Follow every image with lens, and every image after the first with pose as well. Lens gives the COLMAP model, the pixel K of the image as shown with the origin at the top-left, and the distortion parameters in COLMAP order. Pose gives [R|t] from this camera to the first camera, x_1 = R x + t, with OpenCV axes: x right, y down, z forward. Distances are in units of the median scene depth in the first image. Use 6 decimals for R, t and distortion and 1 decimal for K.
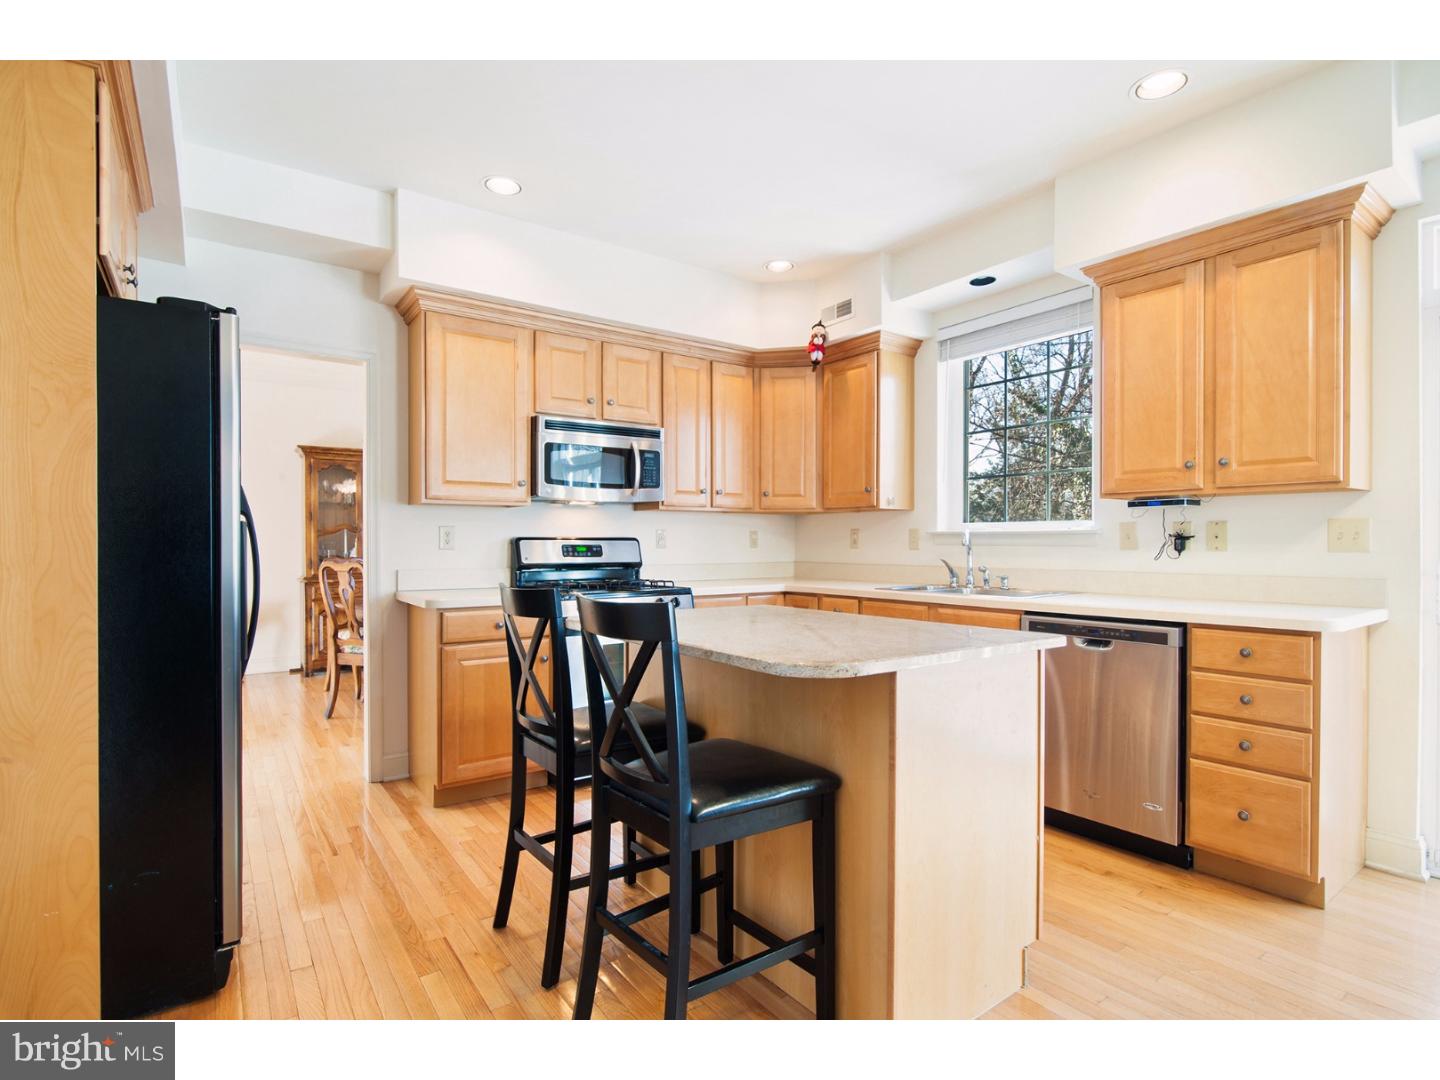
lens RADIAL K [[714.6, 0, 722.6], [0, 714.6, 536.4], [0, 0, 1]] dist [-0.003616, 0.000840]
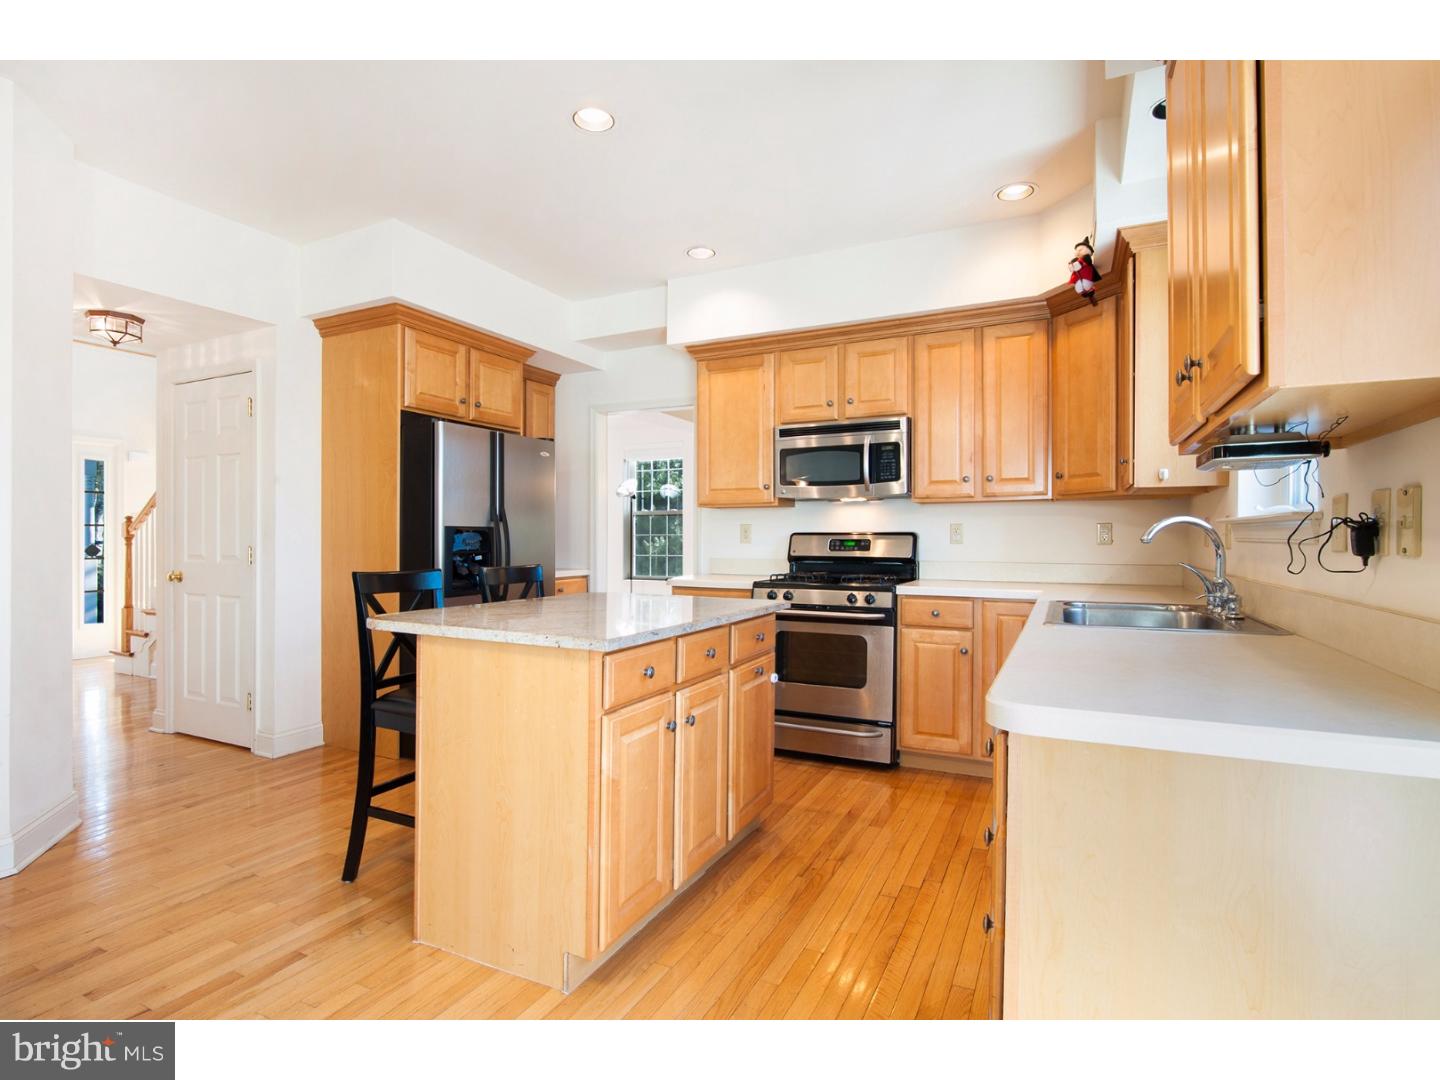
lens RADIAL K [[714.6, 0, 723.0], [0, 714.6, 530.9], [0, 0, 1]] dist [-0.003616, 0.000840]
pose [[0.480068, -0.007505, -0.877199, 0.628518], [0.004722, 0.999971, -0.005971, 0.004481], [0.877219, -0.001276, 0.480089, 0.329892]]
